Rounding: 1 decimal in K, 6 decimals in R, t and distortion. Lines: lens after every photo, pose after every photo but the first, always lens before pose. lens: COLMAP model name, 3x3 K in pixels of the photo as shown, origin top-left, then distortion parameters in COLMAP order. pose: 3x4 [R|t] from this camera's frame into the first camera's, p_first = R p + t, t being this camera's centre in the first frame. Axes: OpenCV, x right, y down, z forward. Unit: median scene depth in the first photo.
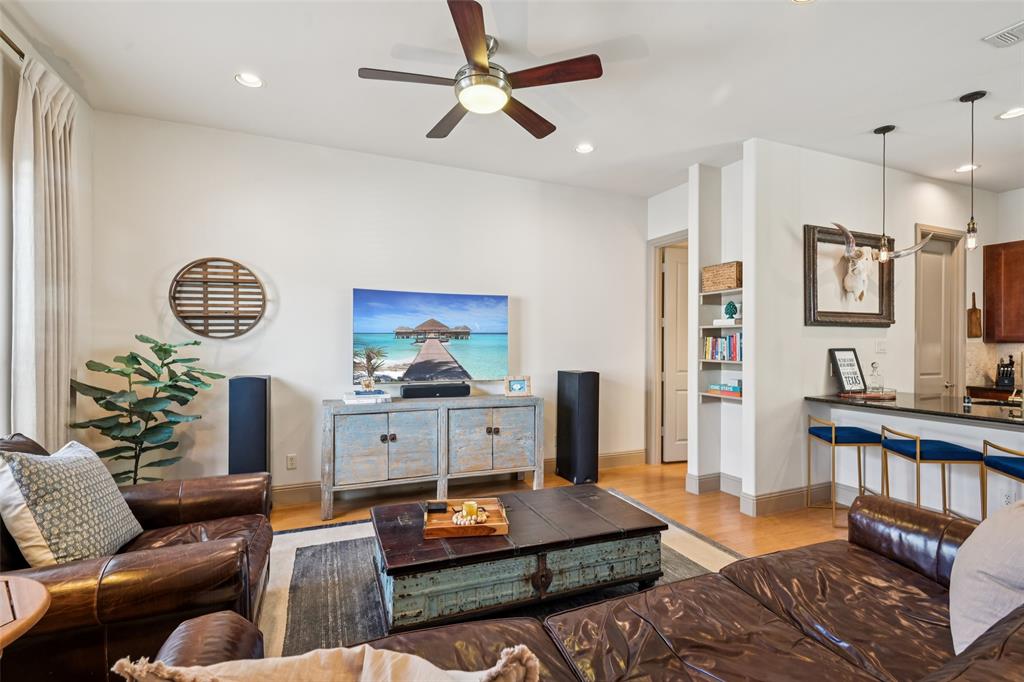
lens RADIAL K [[478.1, 0, 512.1], [0, 478.1, 345.8], [0, 0, 1]] dist [0.001242, -0.000048]
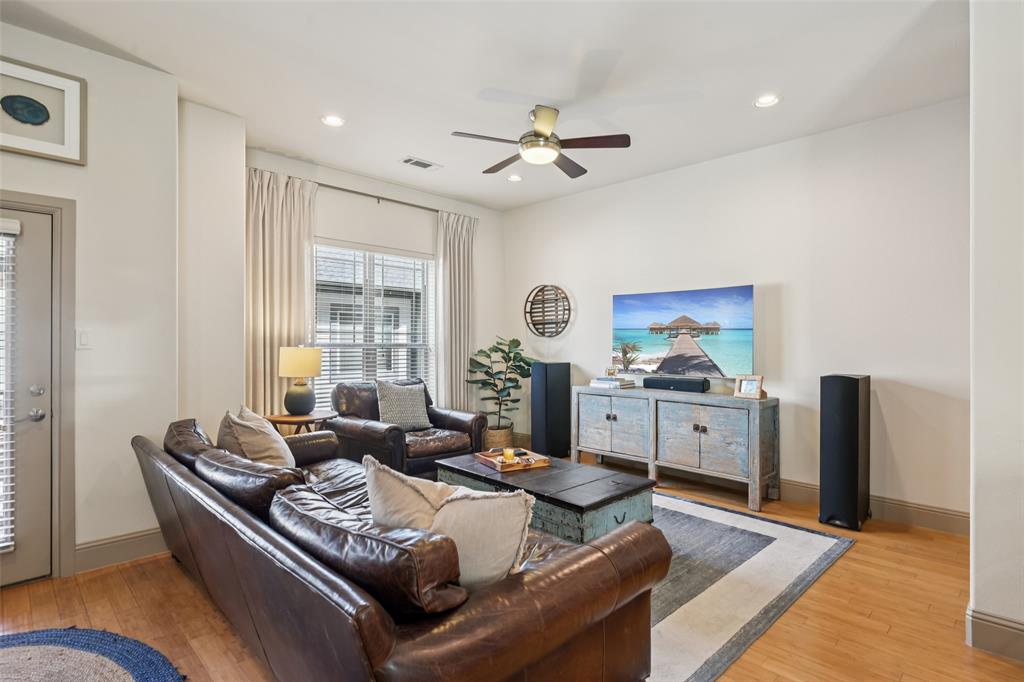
lens RADIAL K [[528.3, 0, 511.3], [0, 528.3, 345.0], [0, 0, 1]] dist [0.002711, 0.000128]
pose [[0.354353, 0.001527, -0.935110, 0.854249], [-0.001941, 0.999998, 0.000898, 0.008024], [0.935110, 0.001497, 0.354356, 0.269448]]
